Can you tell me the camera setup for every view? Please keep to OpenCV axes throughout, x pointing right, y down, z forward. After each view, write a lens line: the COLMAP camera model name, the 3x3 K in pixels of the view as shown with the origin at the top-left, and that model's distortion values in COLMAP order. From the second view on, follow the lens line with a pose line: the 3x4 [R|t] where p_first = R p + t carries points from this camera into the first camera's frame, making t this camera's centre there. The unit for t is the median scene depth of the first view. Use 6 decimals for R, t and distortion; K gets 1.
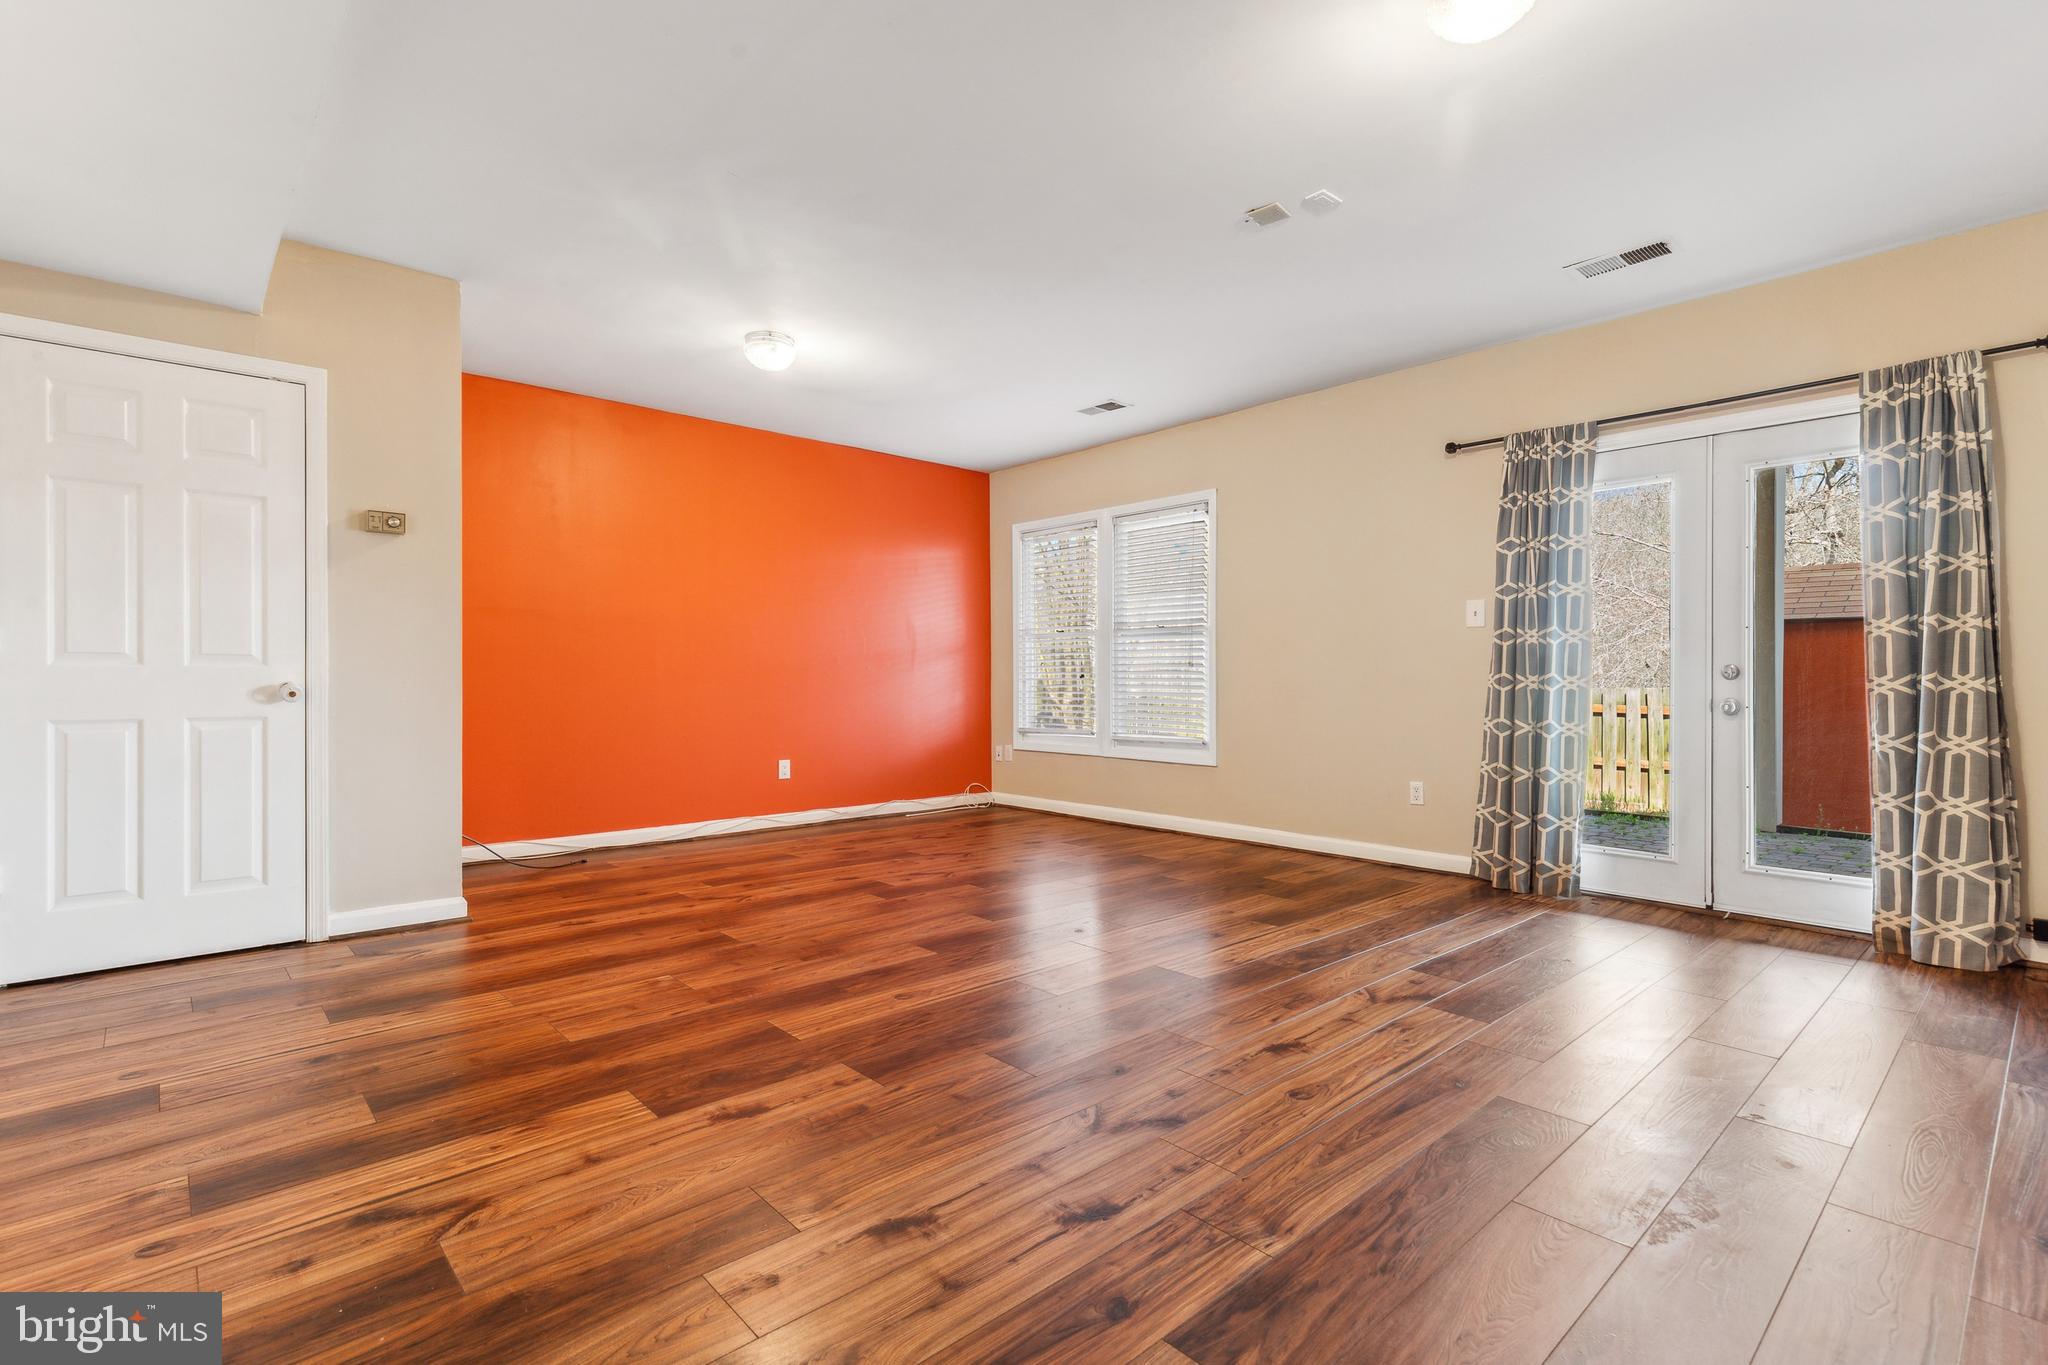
lens RADIAL K [[944.8, 0, 1028.4], [0, 944.8, 692.3], [0, 0, 1]] dist [-0.001593, -0.000407]
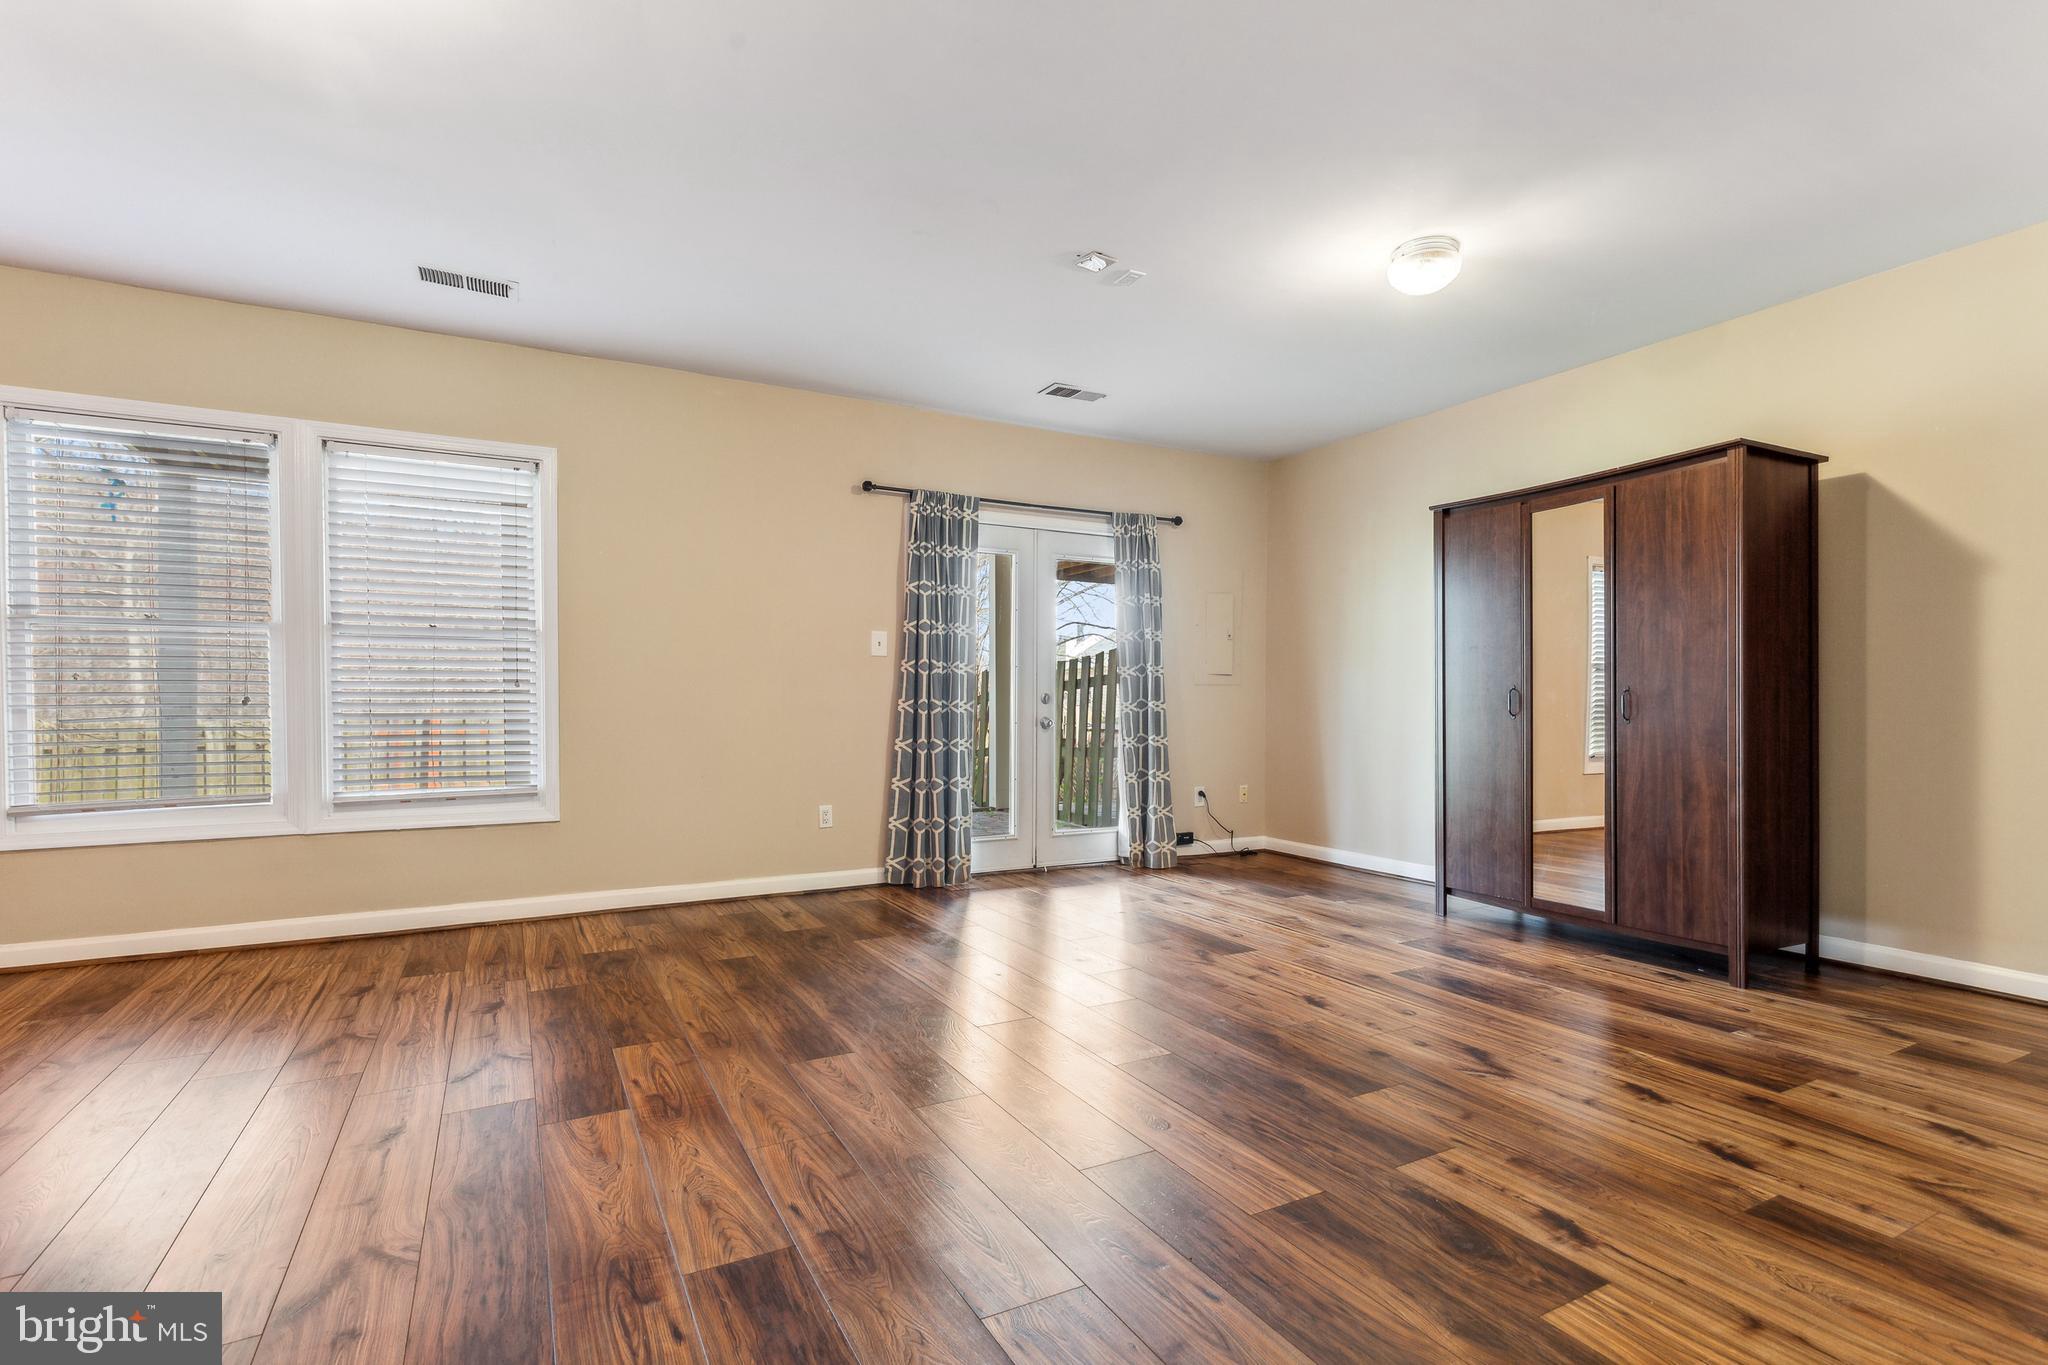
lens RADIAL K [[969.6, 0, 1025.8], [0, 969.6, 709.5], [0, 0, 1]] dist [0.018076, -0.005230]
pose [[0.240252, -0.011191, 0.970646, -0.739598], [0.012619, 0.999885, 0.008405, -0.018430], [-0.970628, 0.010229, 0.240366, 0.732407]]
